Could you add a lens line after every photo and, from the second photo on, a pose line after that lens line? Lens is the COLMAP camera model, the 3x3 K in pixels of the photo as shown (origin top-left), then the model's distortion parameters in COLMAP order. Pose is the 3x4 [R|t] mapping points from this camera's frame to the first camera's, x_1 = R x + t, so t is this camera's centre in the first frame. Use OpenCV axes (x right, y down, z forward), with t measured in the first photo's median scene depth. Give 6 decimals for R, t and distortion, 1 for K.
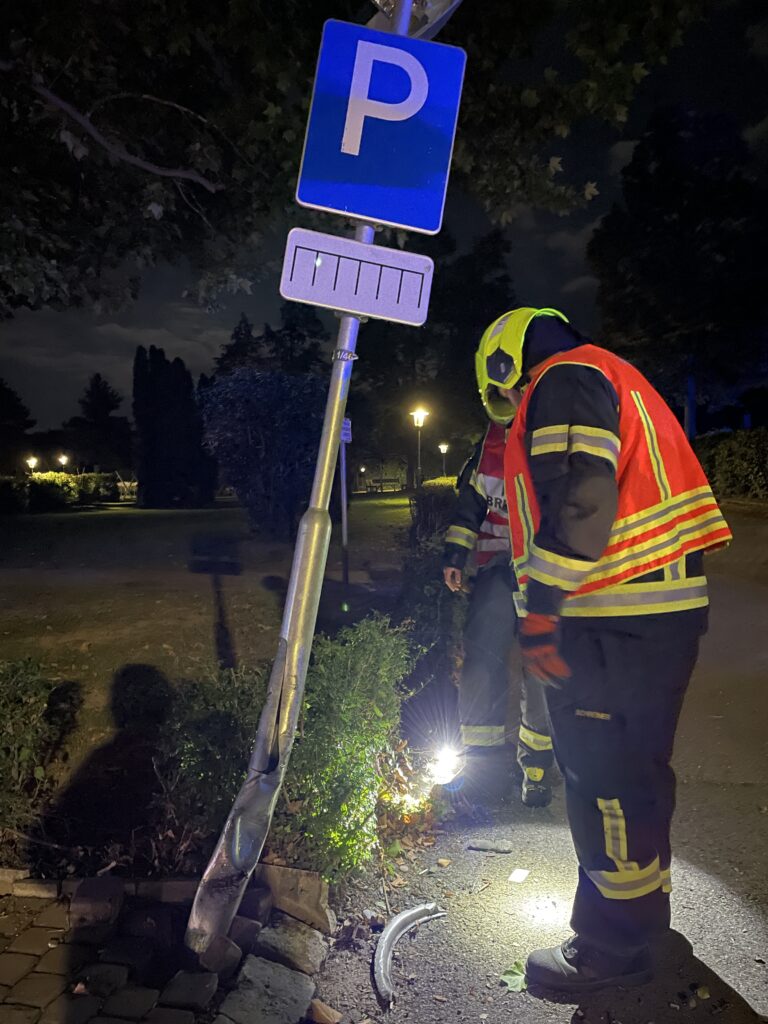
lens RADIAL K [[766.6, 0, 384.0], [0, 766.6, 512.0], [0, 0, 1]] dist [0.084394, -0.105039]
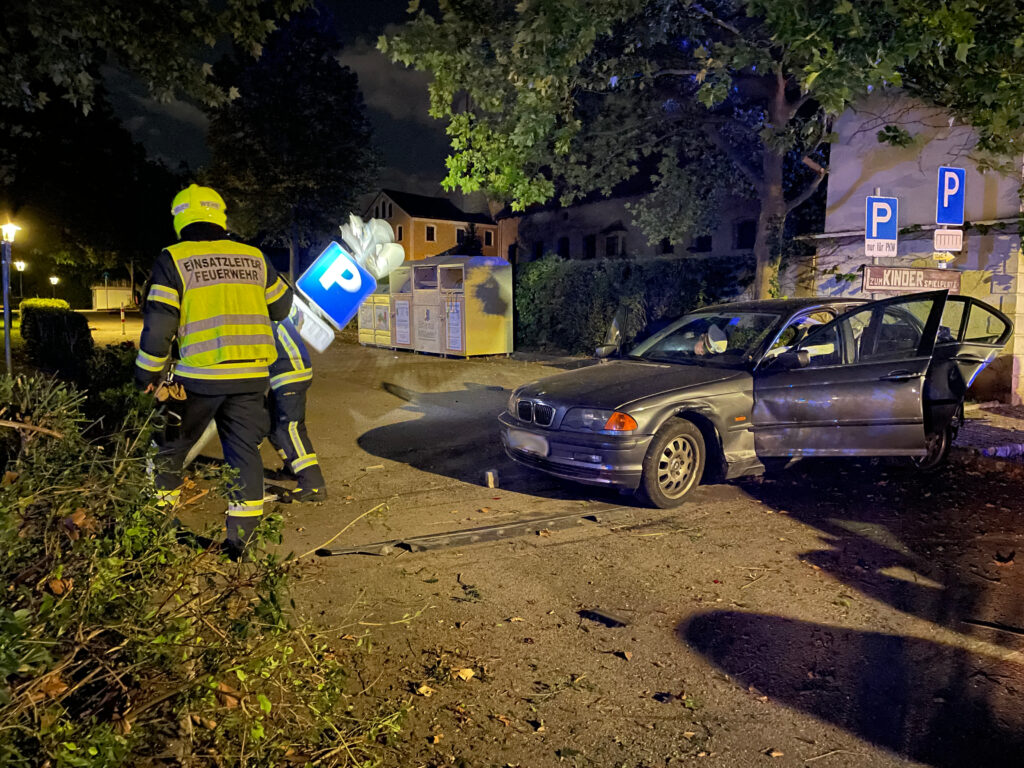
lens RADIAL K [[766.6, 0, 512.0], [0, 766.6, 384.0], [0, 0, 1]] dist [0.084394, -0.105039]
pose [[0.791930, -0.014642, 0.610436, -0.185675], [-0.015793, 0.998887, 0.044447, 0.026549], [-0.610408, -0.044839, 0.790817, -0.394550]]
